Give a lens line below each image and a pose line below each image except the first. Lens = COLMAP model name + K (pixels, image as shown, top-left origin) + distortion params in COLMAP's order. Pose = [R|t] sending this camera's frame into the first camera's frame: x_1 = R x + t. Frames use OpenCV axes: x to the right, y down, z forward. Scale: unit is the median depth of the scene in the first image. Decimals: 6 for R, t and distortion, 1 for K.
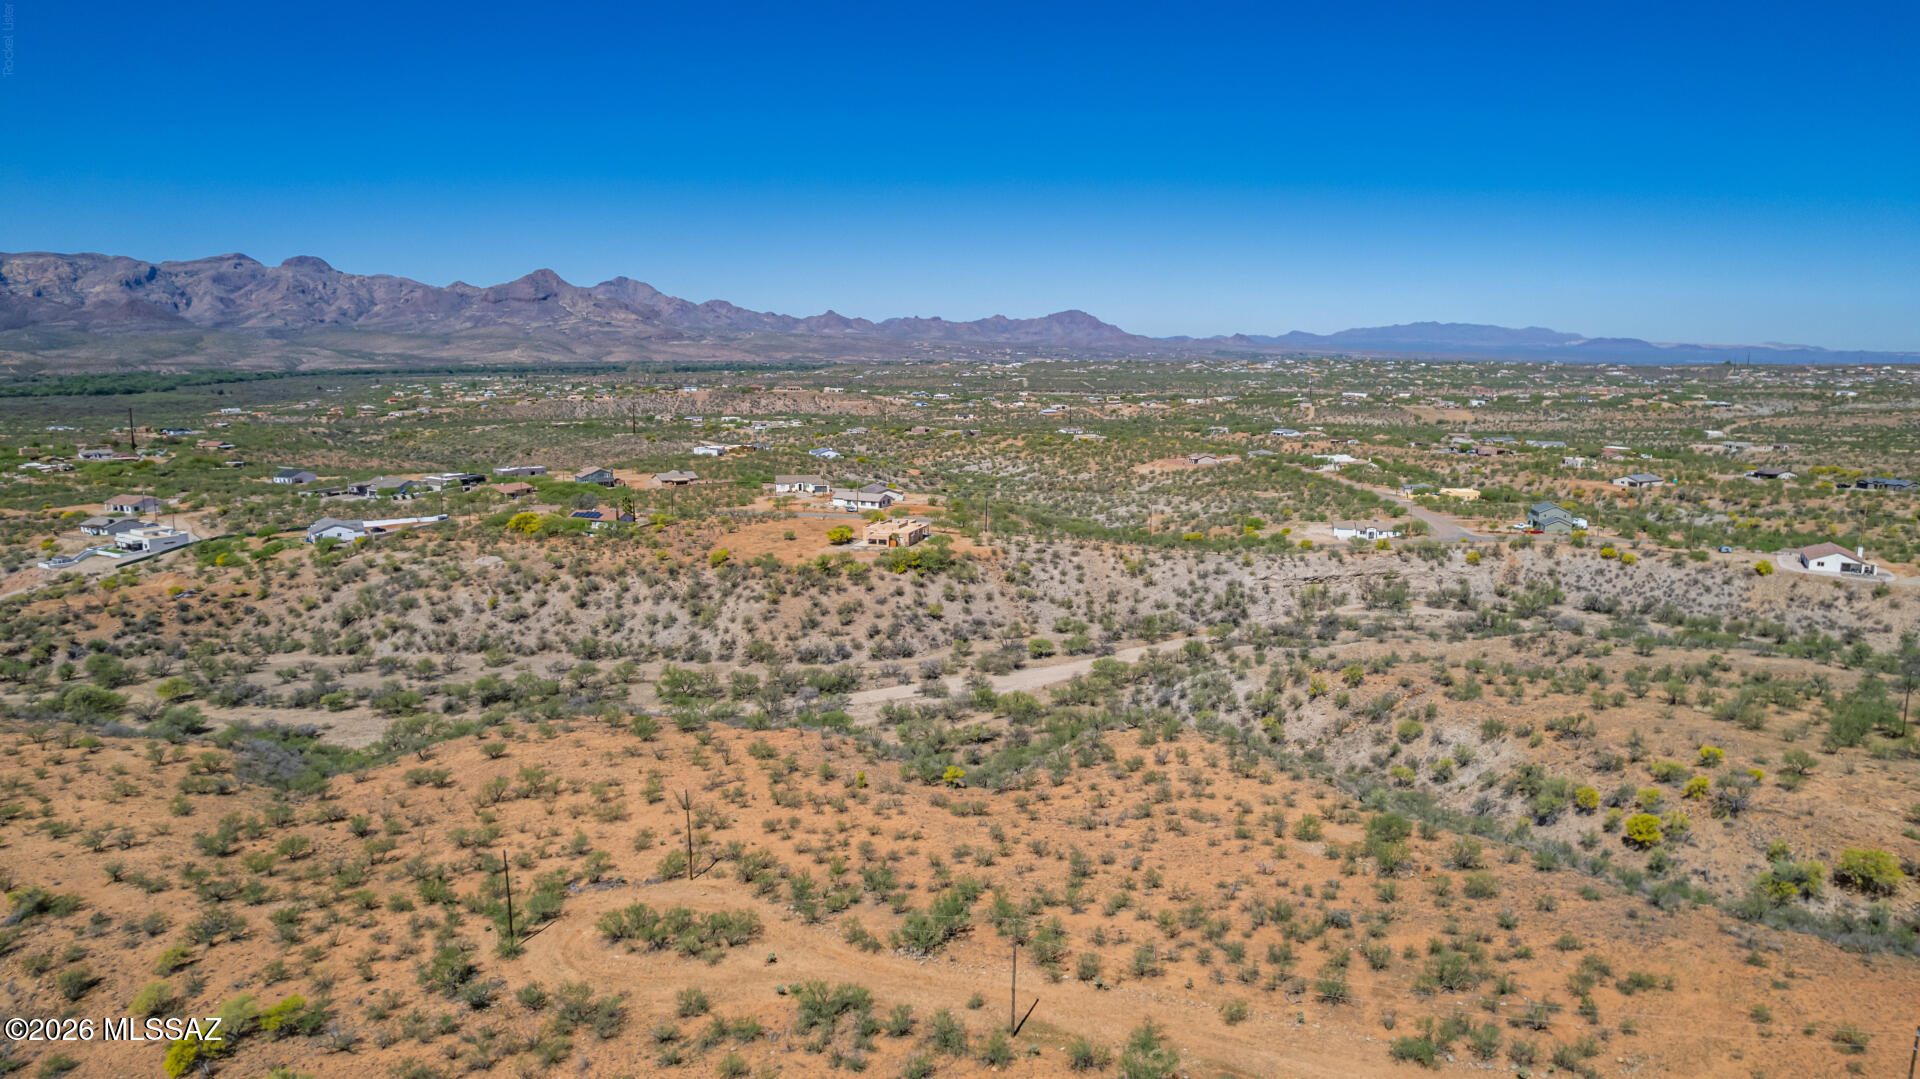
lens RADIAL K [[1227.4, 0, 965.9], [0, 1227.4, 545.8], [0, 0, 1]] dist [-0.075087, 0.063318]
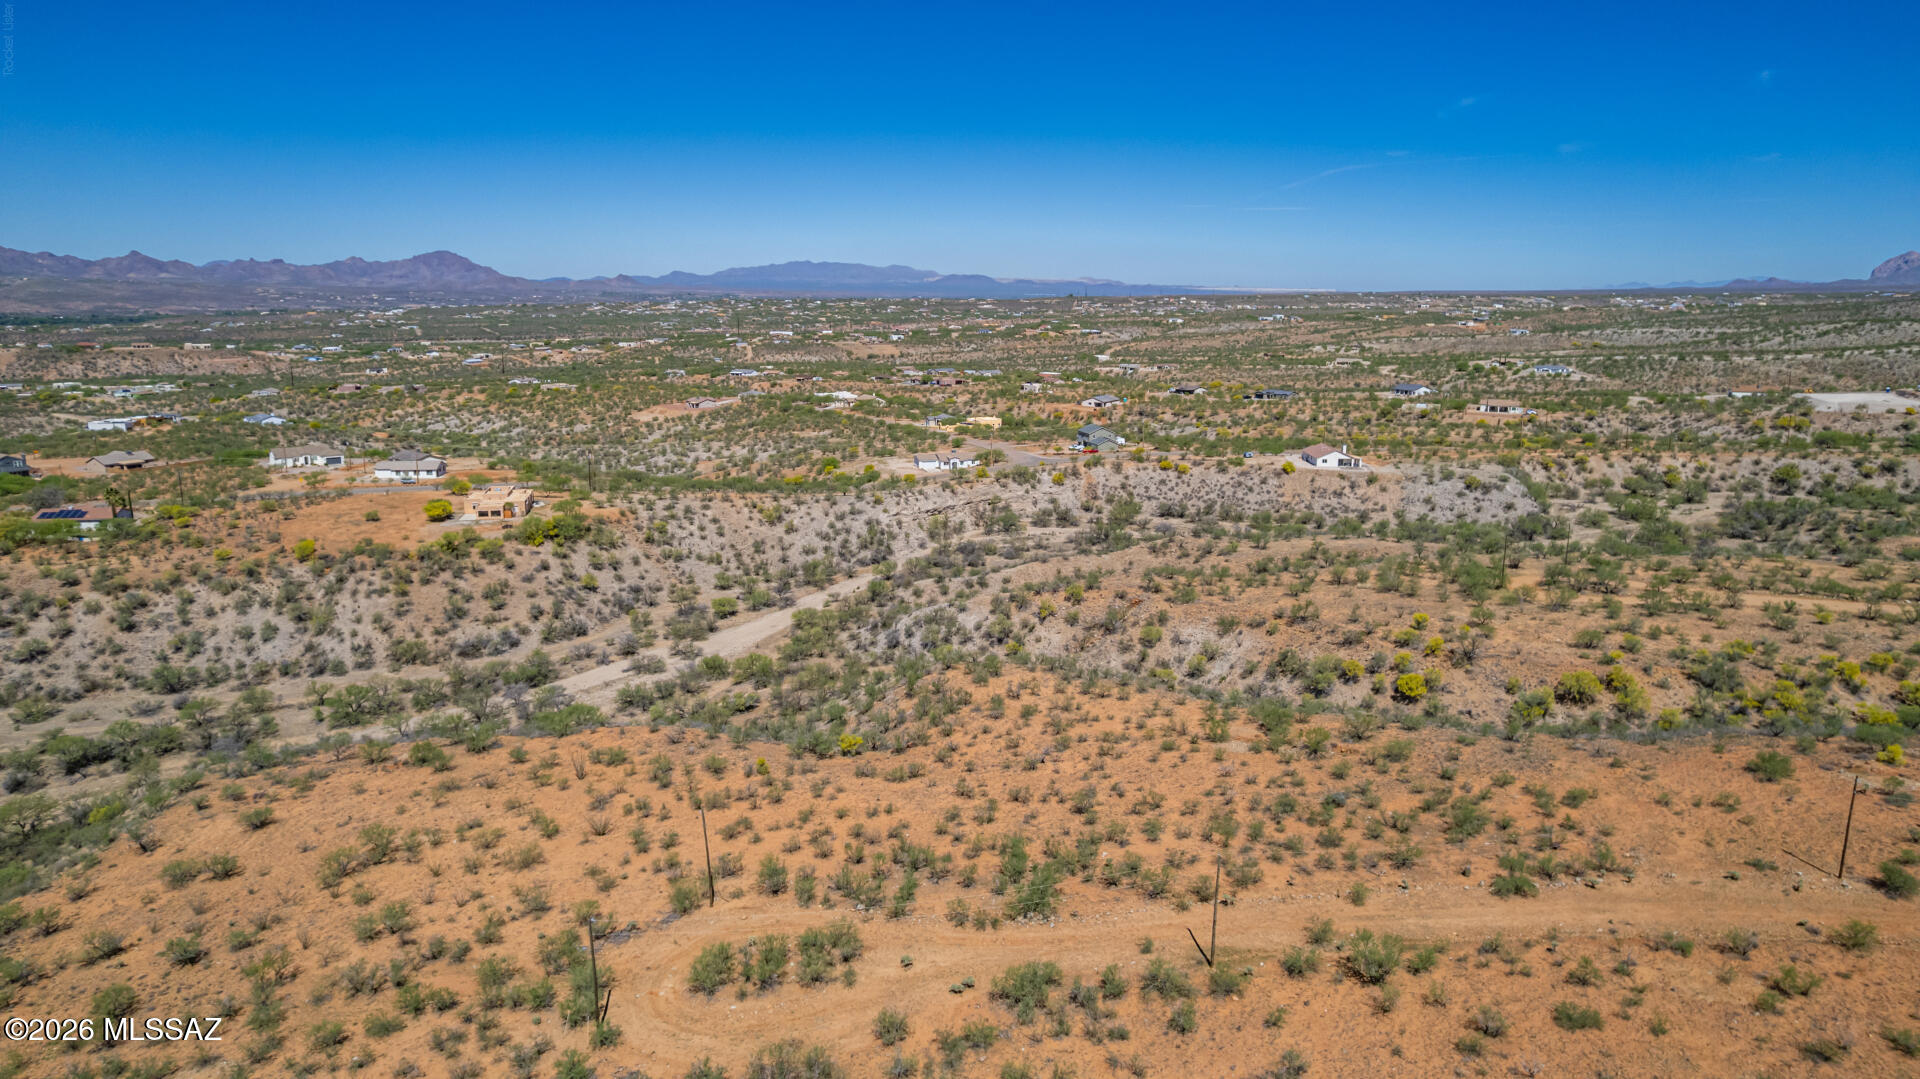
lens RADIAL K [[1227.4, 0, 963.4], [0, 1227.4, 532.0], [0, 0, 1]] dist [-0.075087, 0.063318]
pose [[0.882269, -0.098286, 0.460371, -0.190340], [0.081478, 0.995084, 0.056296, -0.012651], [-0.463641, -0.012158, 0.885940, 0.060609]]
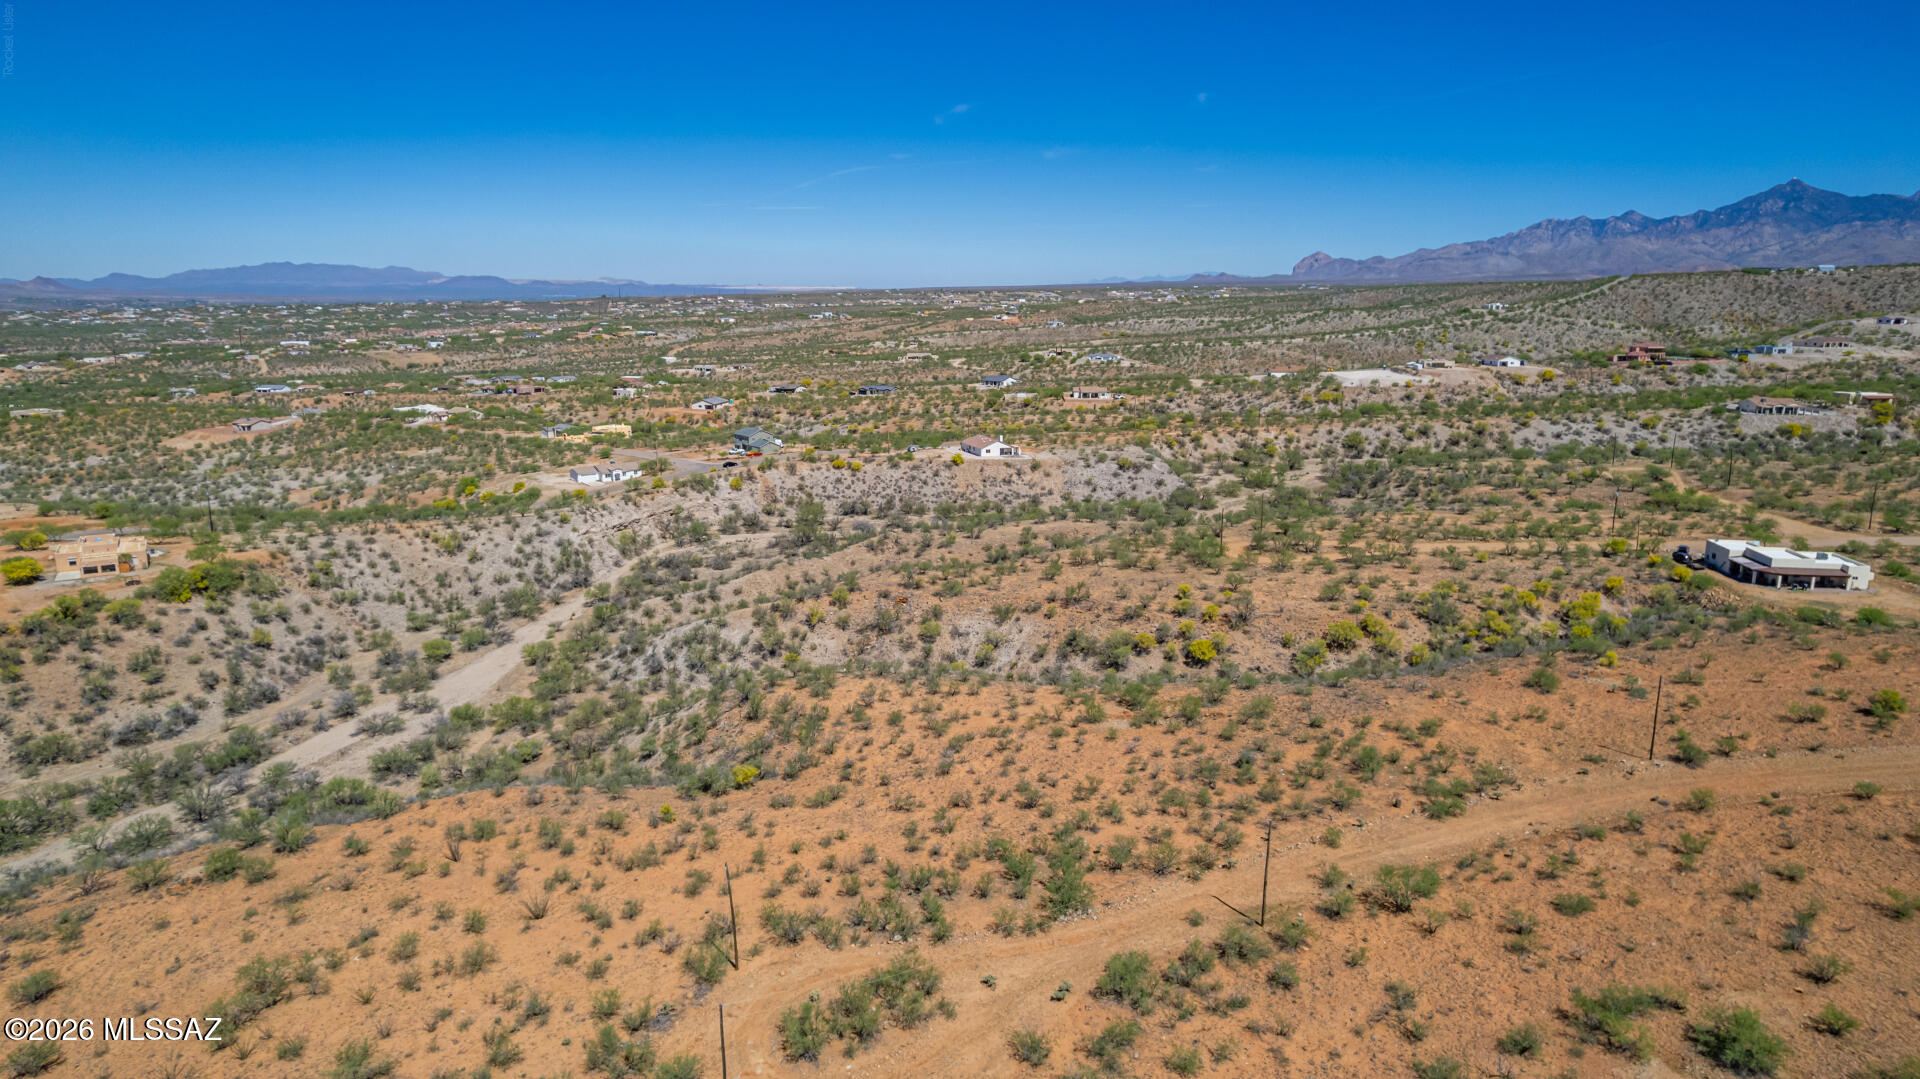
lens RADIAL K [[1227.4, 0, 962.1], [0, 1227.4, 535.6], [0, 0, 1]] dist [-0.075087, 0.063318]
pose [[0.645836, -0.161287, 0.746246, -0.292597], [0.131045, 0.986344, 0.099767, -0.029217], [-0.752146, 0.033358, 0.658152, 0.151572]]
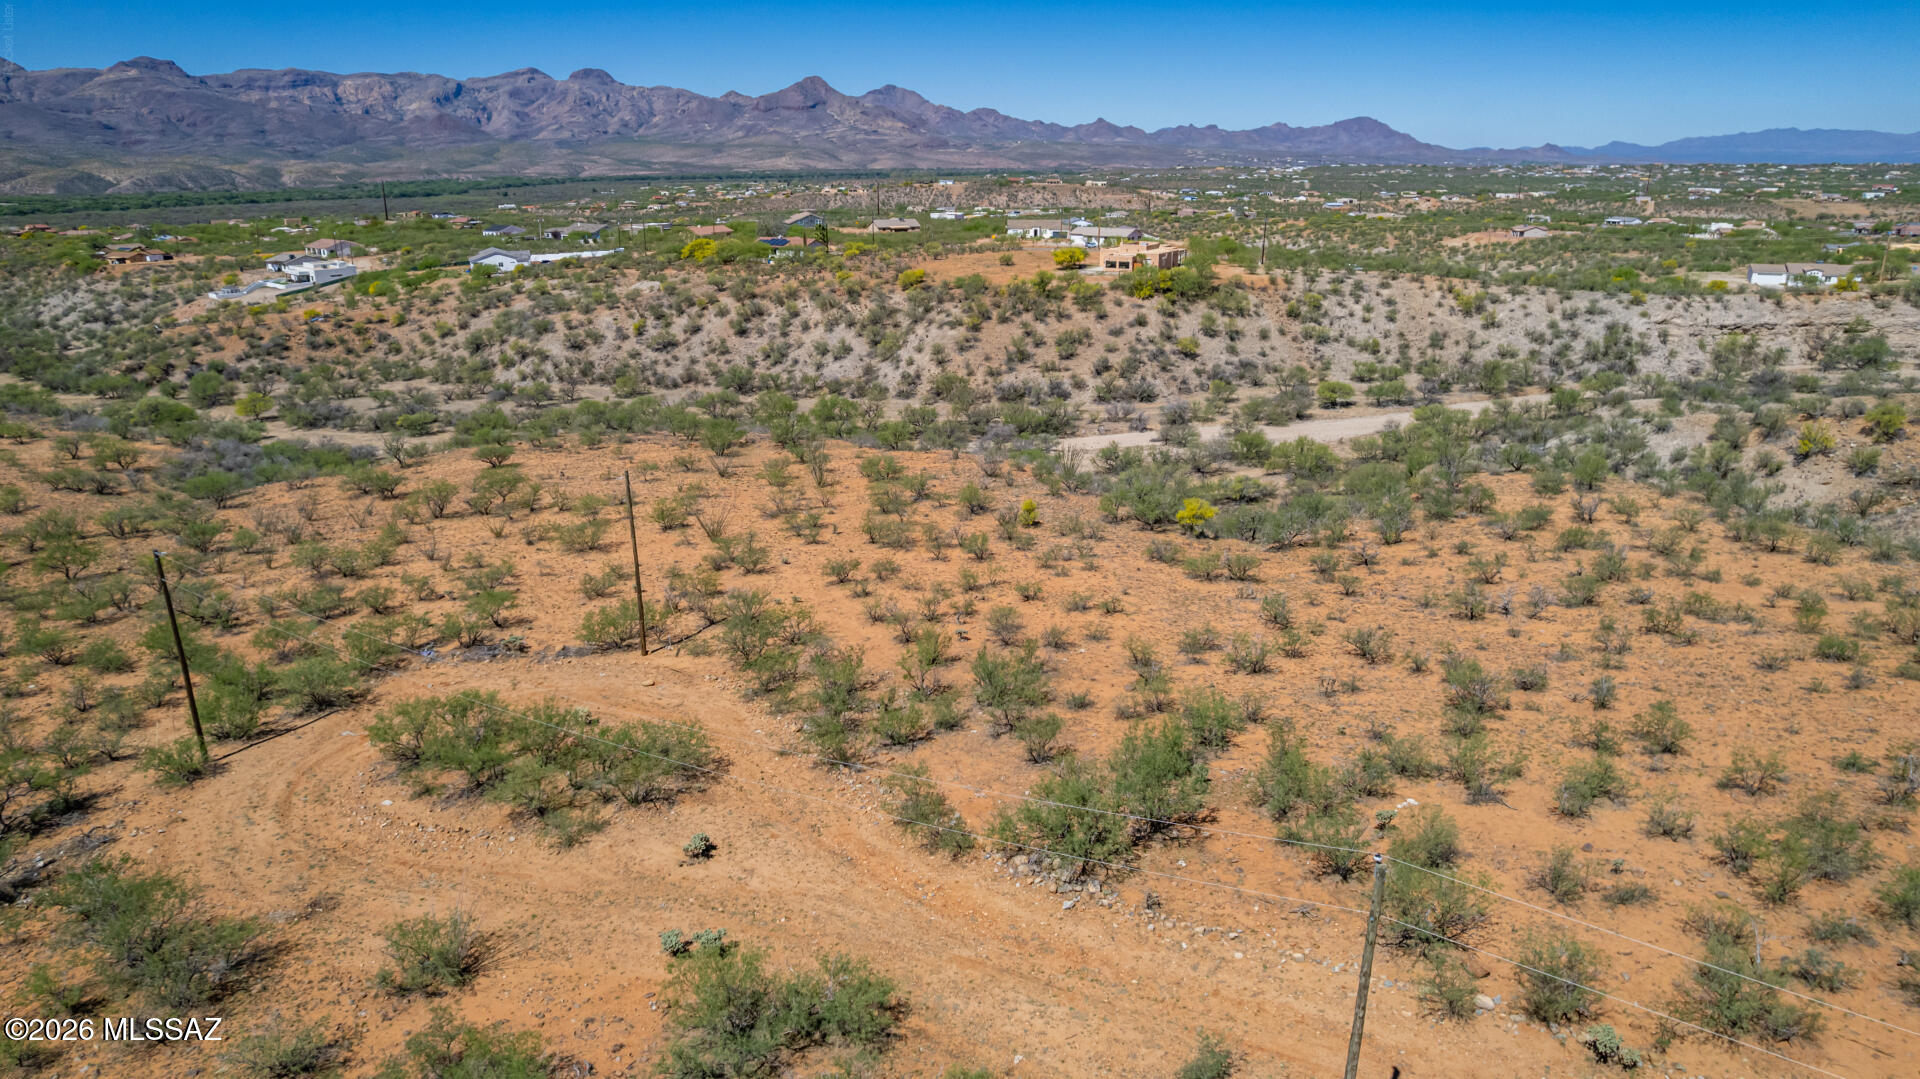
lens RADIAL K [[1227.4, 0, 965.4], [0, 1227.4, 535.0], [0, 0, 1]] dist [-0.075087, 0.063318]
pose [[0.977085, 0.055143, -0.205580, 0.001333], [-0.026851, 0.990075, 0.137951, 0.065852], [0.211147, -0.129270, 0.968869, 0.236345]]
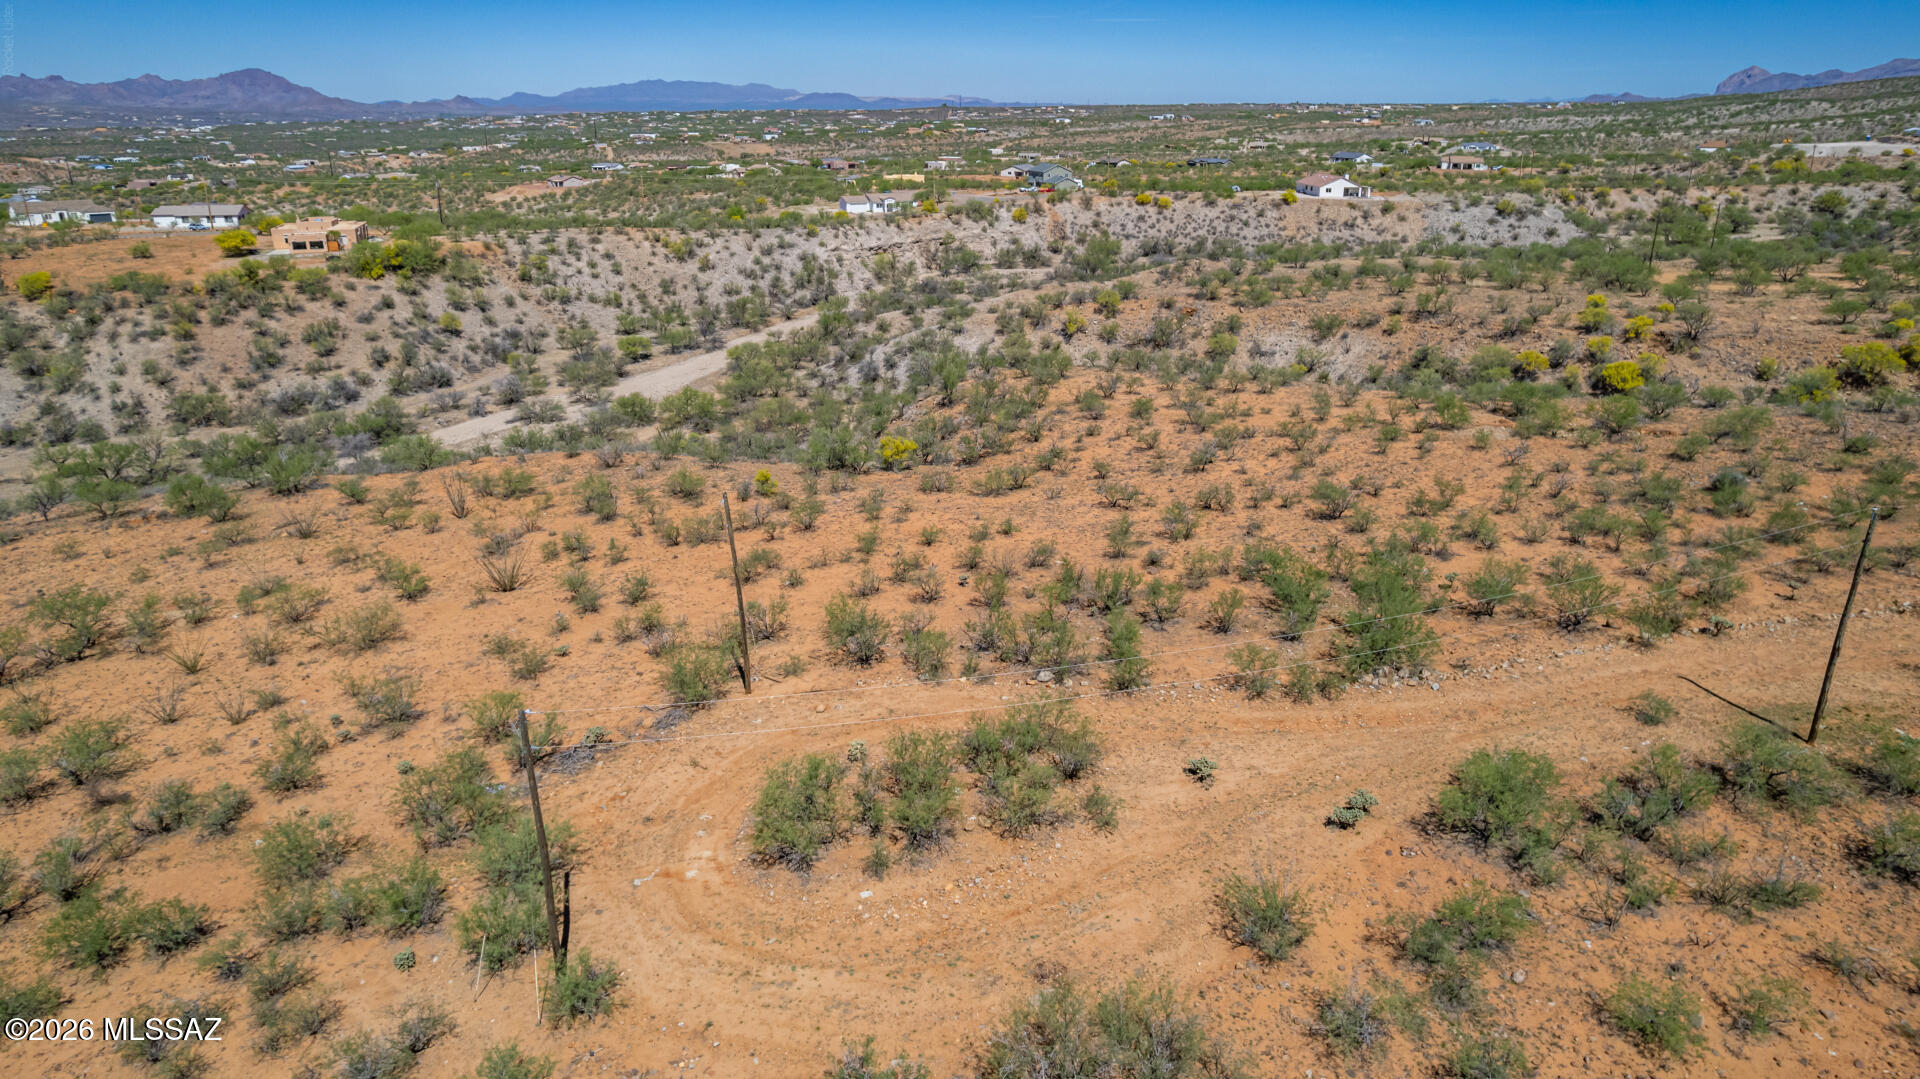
lens RADIAL K [[1227.4, 0, 958.9], [0, 1227.4, 532.4], [0, 0, 1]] dist [-0.075087, 0.063318]
pose [[0.828739, -0.194804, 0.524636, -0.165535], [0.101548, 0.974244, 0.201338, 0.057862], [-0.550345, -0.113581, 0.827176, 0.255251]]
